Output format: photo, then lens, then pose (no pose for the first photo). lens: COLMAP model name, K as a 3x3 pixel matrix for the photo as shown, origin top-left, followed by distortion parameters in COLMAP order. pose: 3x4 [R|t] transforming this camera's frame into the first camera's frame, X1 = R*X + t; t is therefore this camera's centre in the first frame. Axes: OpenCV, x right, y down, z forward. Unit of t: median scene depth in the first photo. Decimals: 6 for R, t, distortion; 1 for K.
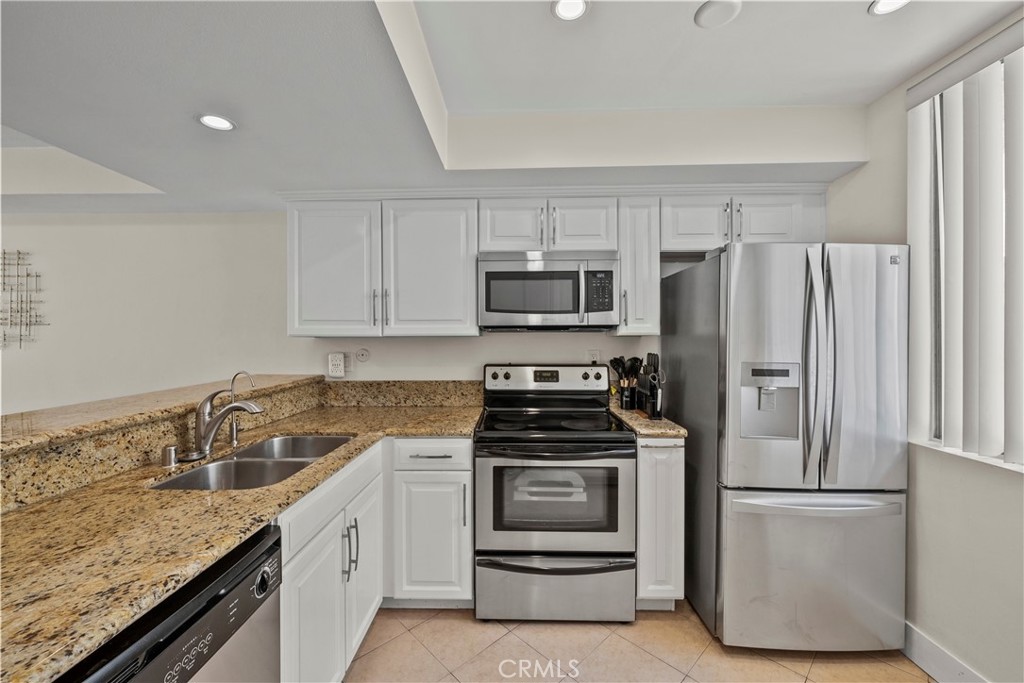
lens RADIAL K [[407.6, 0, 511.6], [0, 407.6, 339.5], [0, 0, 1]] dist [-0.000298, 0.000548]
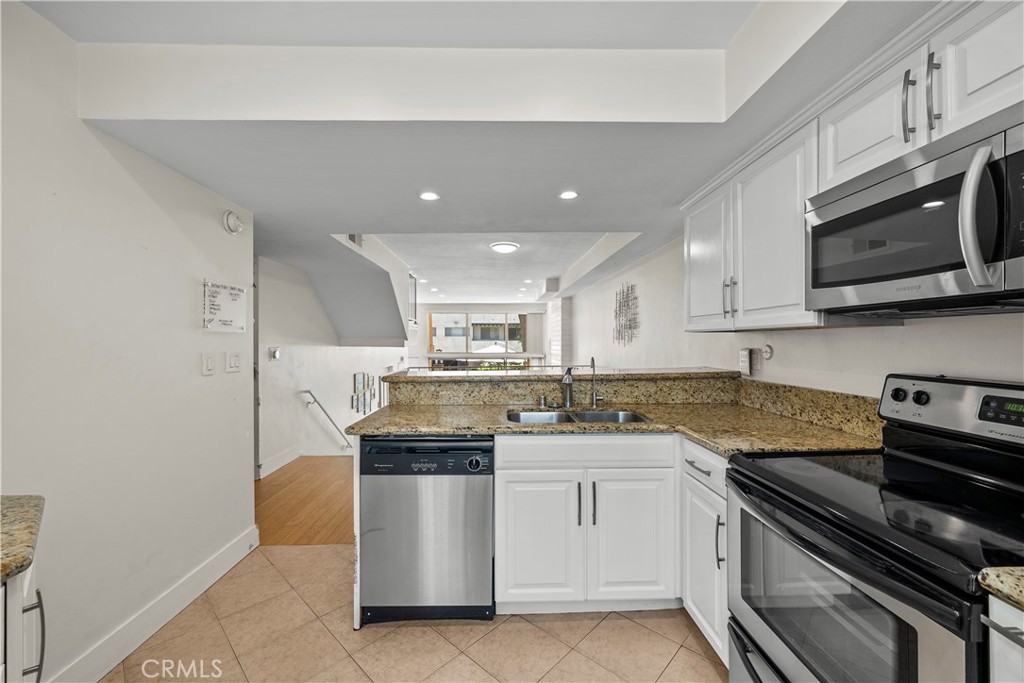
lens RADIAL K [[407.6, 0, 510.4], [0, 407.6, 339.4], [0, 0, 1]] dist [-0.000298, 0.000548]
pose [[0.044754, -0.001662, -0.998997, 0.549645], [0.000826, 0.999998, -0.001626, 0.013397], [0.998998, -0.000752, 0.044756, 0.473761]]
